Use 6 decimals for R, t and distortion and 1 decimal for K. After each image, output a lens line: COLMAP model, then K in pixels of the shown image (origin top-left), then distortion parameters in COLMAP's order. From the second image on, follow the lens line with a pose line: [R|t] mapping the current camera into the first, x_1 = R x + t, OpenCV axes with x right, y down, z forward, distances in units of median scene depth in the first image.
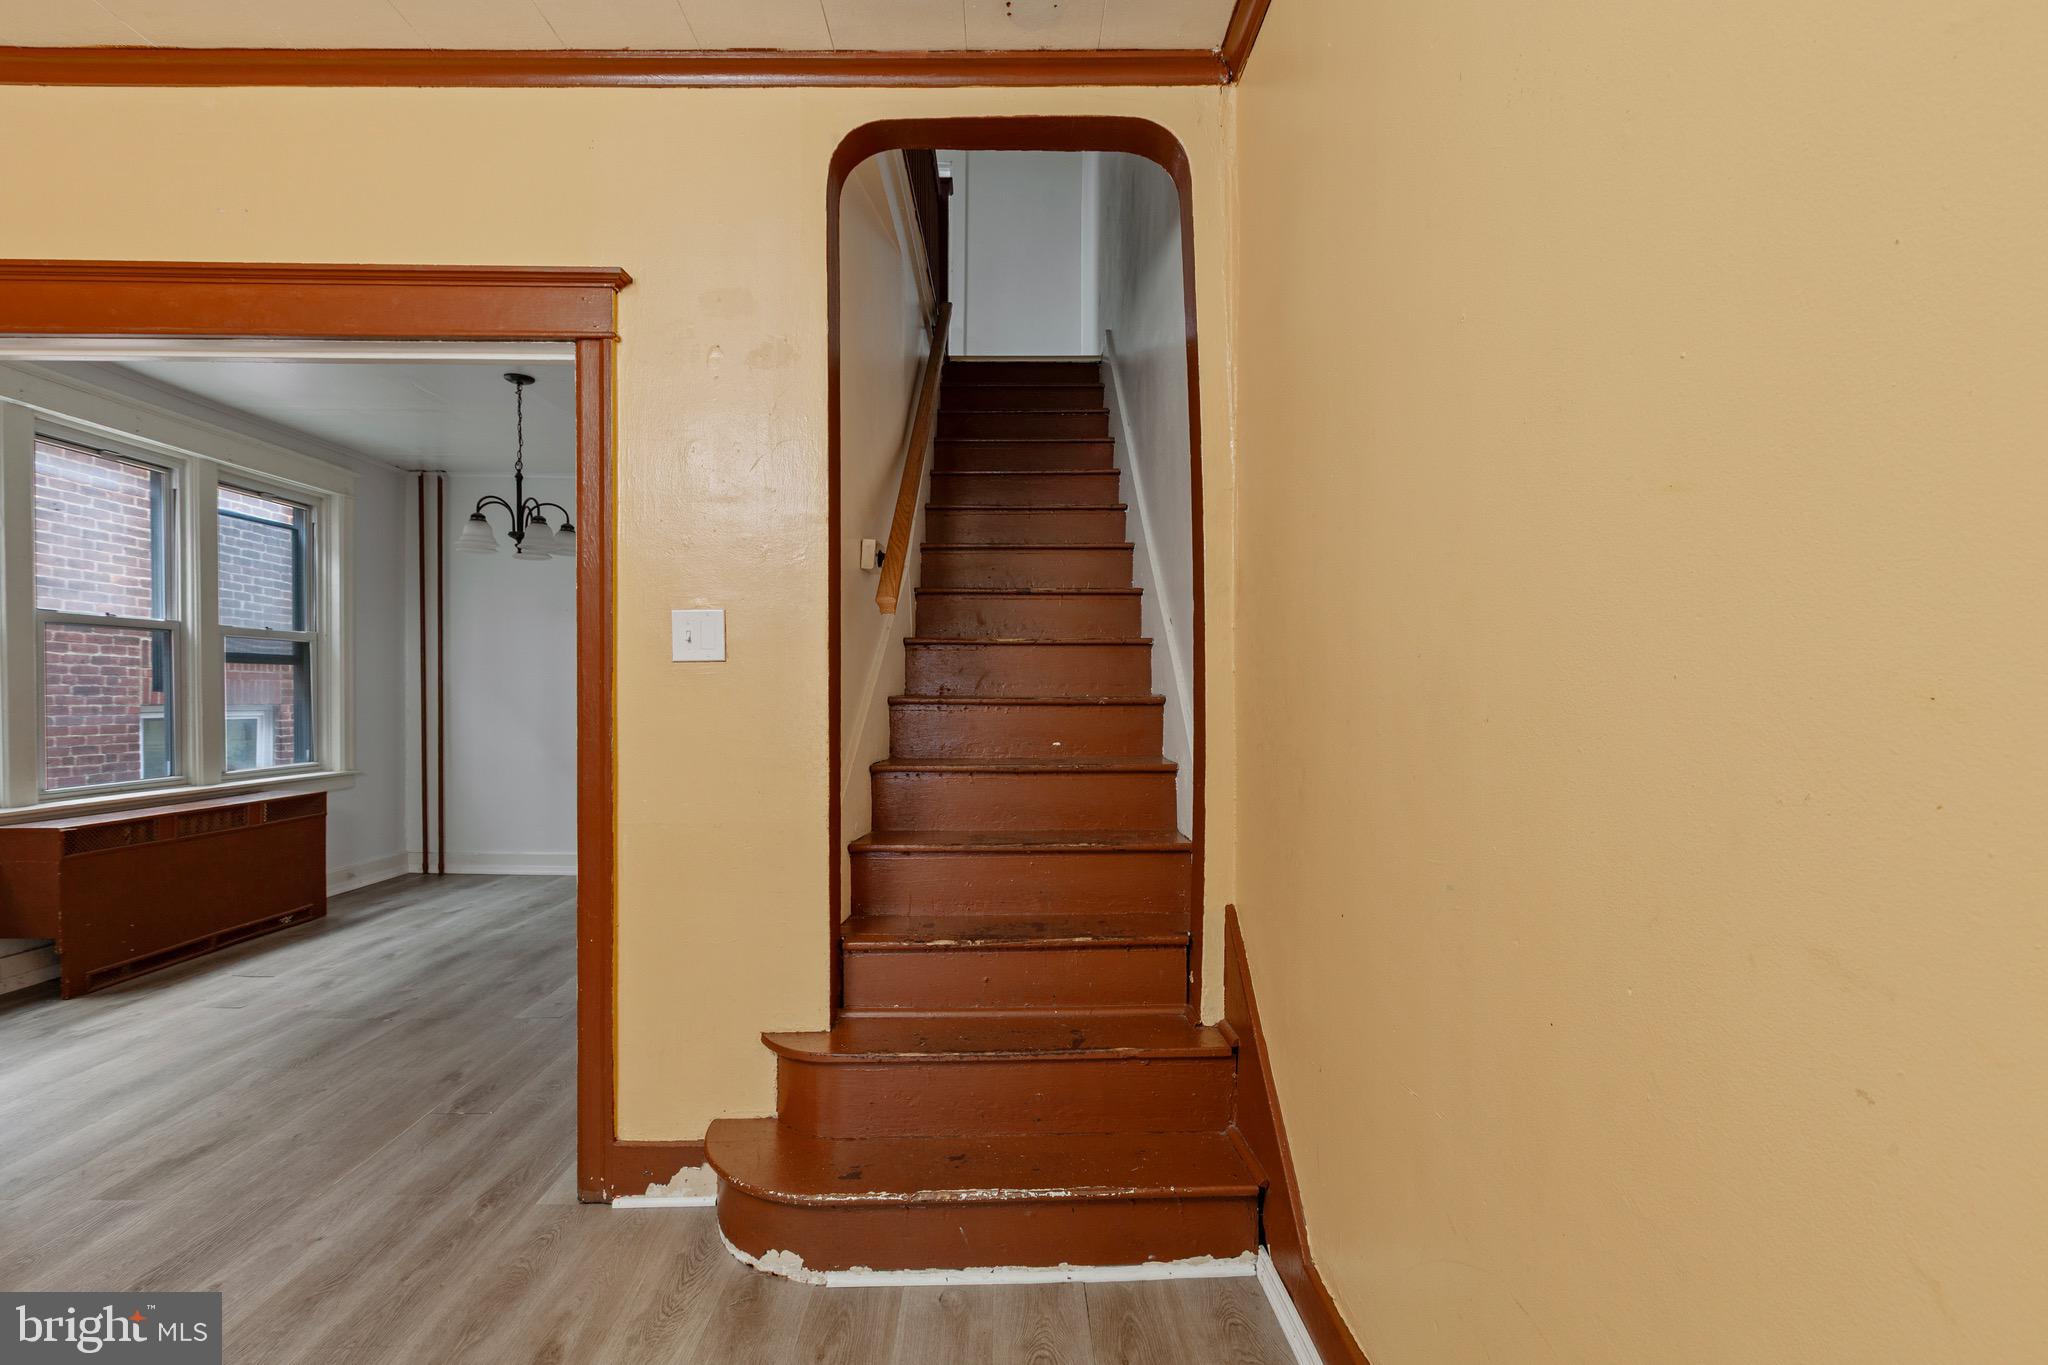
lens RADIAL K [[913.7, 0, 1012.2], [0, 913.7, 703.6], [0, 0, 1]] dist [-0.000526, -0.000950]
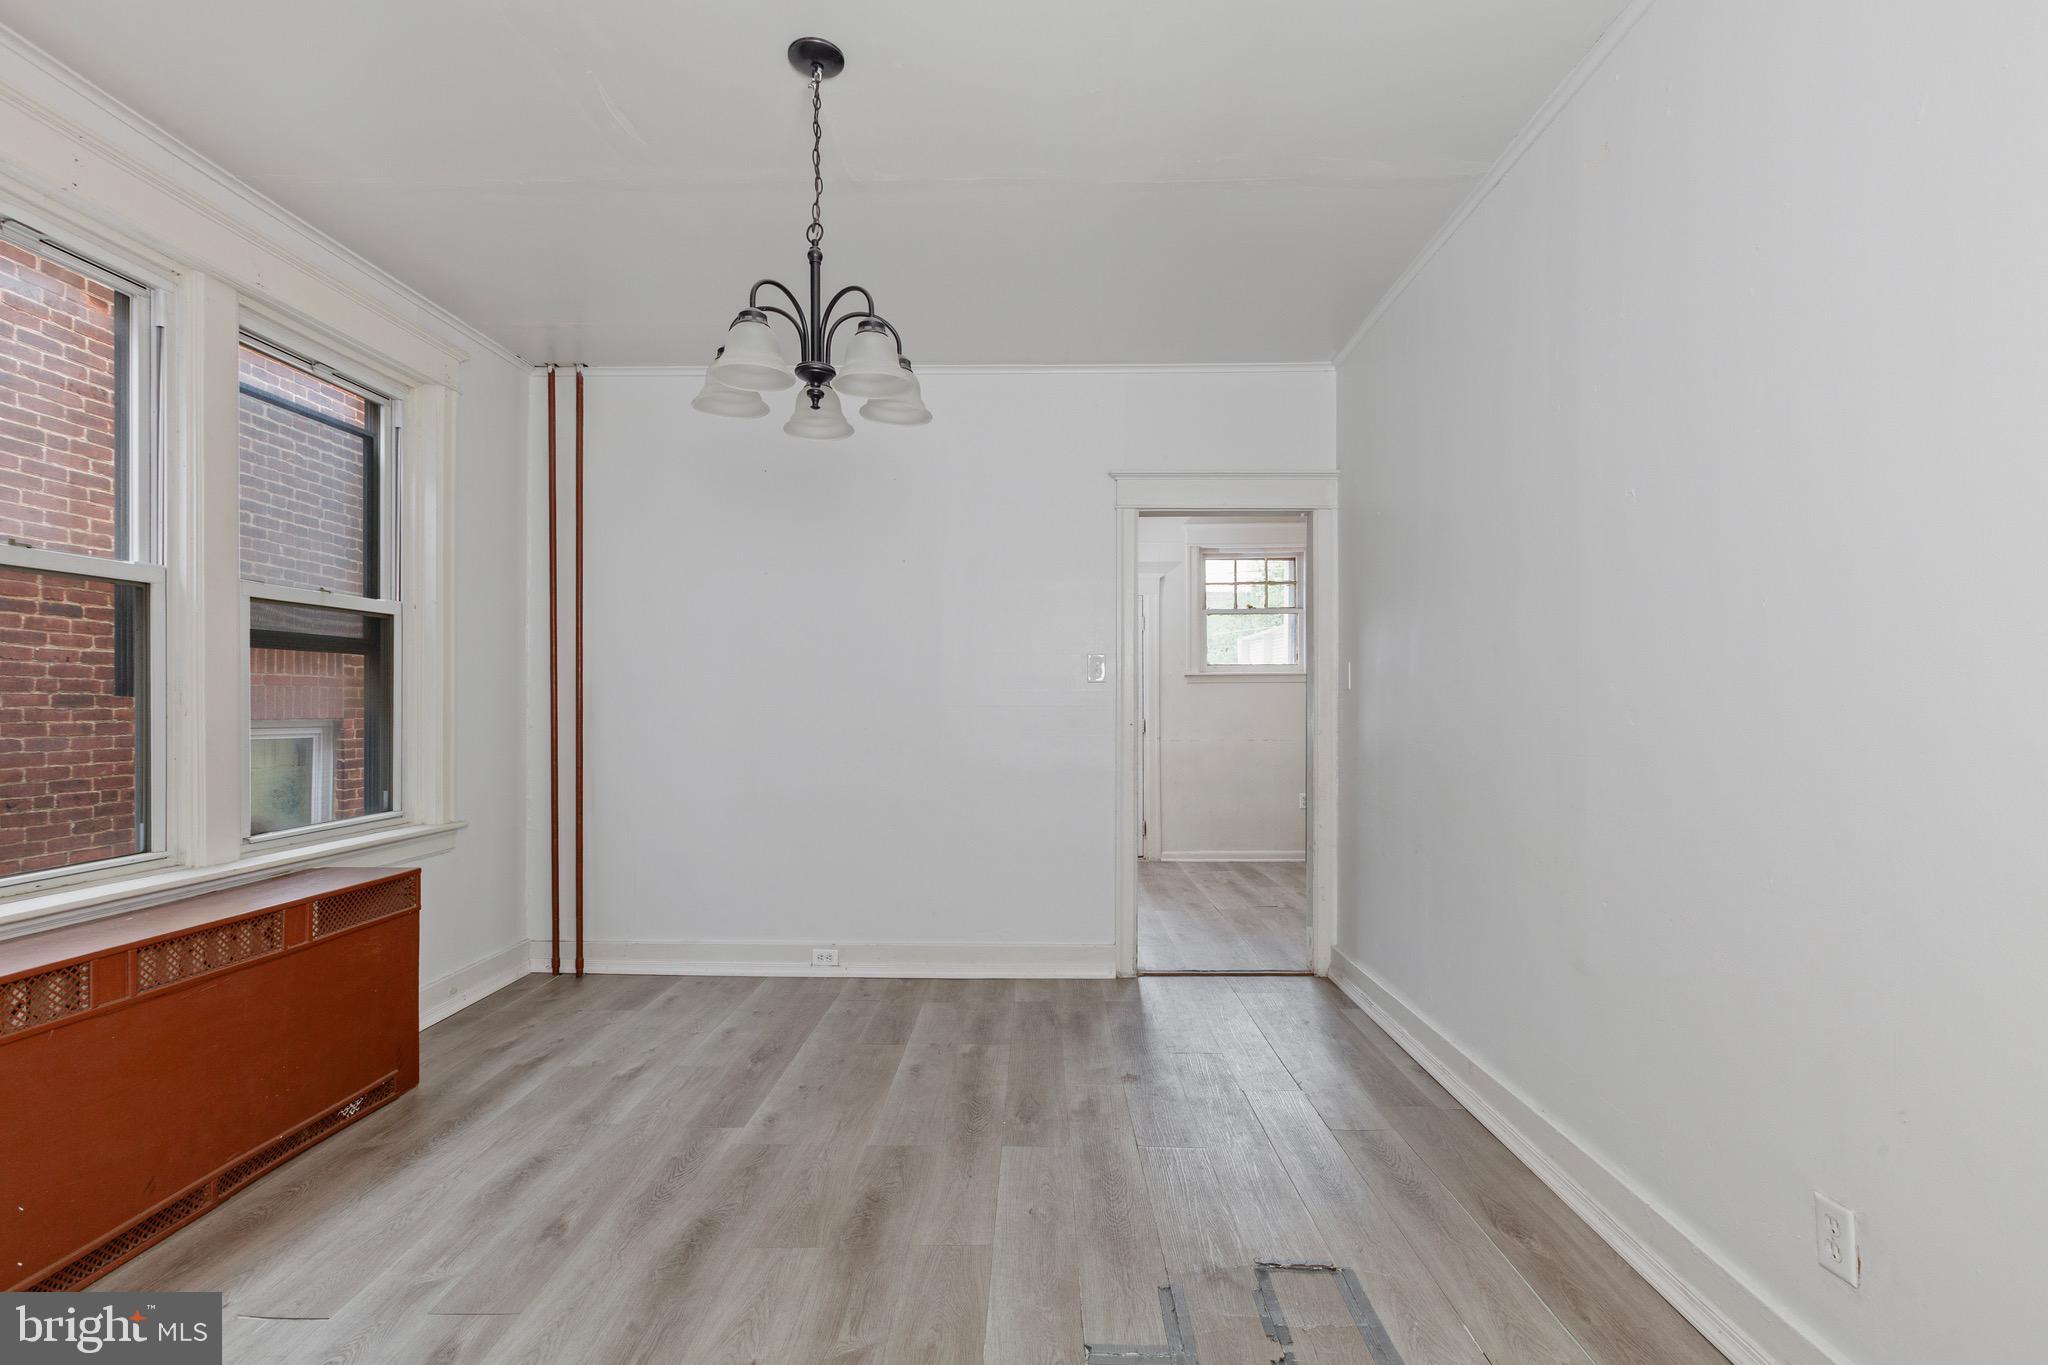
lens RADIAL K [[913.7, 0, 1018.8], [0, 913.7, 696.1], [0, 0, 1]] dist [-0.000526, -0.000950]
pose [[0.999252, -0.008542, -0.037720, -0.369296], [0.007840, 0.999794, -0.018698, 0.001307], [0.037872, 0.018388, 0.999113, 0.459325]]
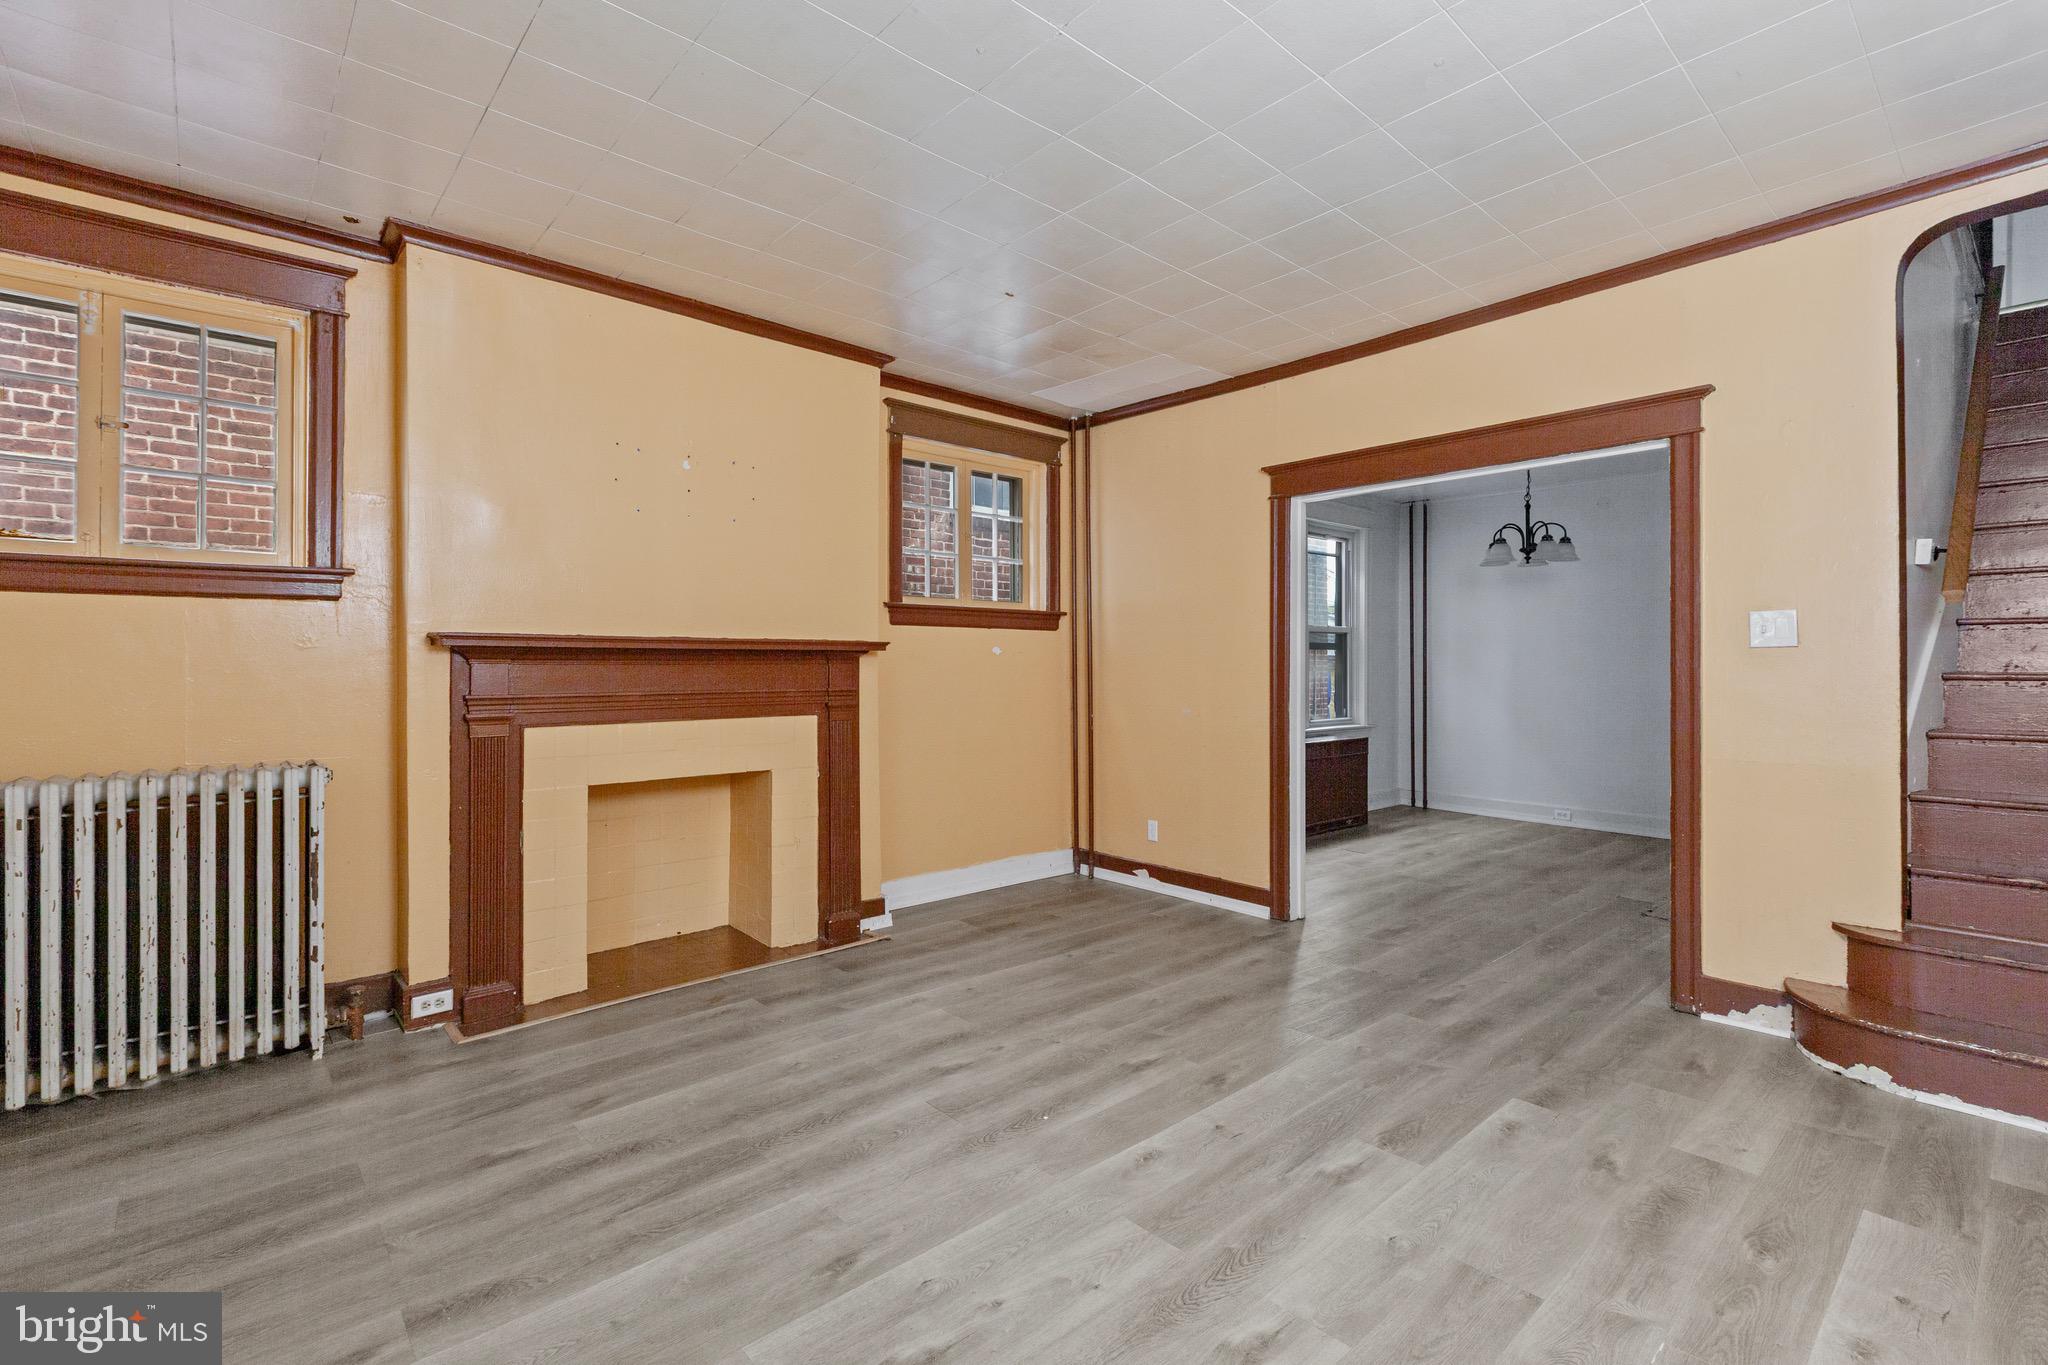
lens RADIAL K [[913.7, 0, 1026.7], [0, 913.7, 655.3], [0, 0, 1]] dist [-0.000526, -0.000950]
pose [[0.651599, -0.009363, -0.758506, -0.011138], [-0.011668, 0.999682, -0.022363, 0.005904], [0.758474, 0.023422, 0.651283, -0.361813]]
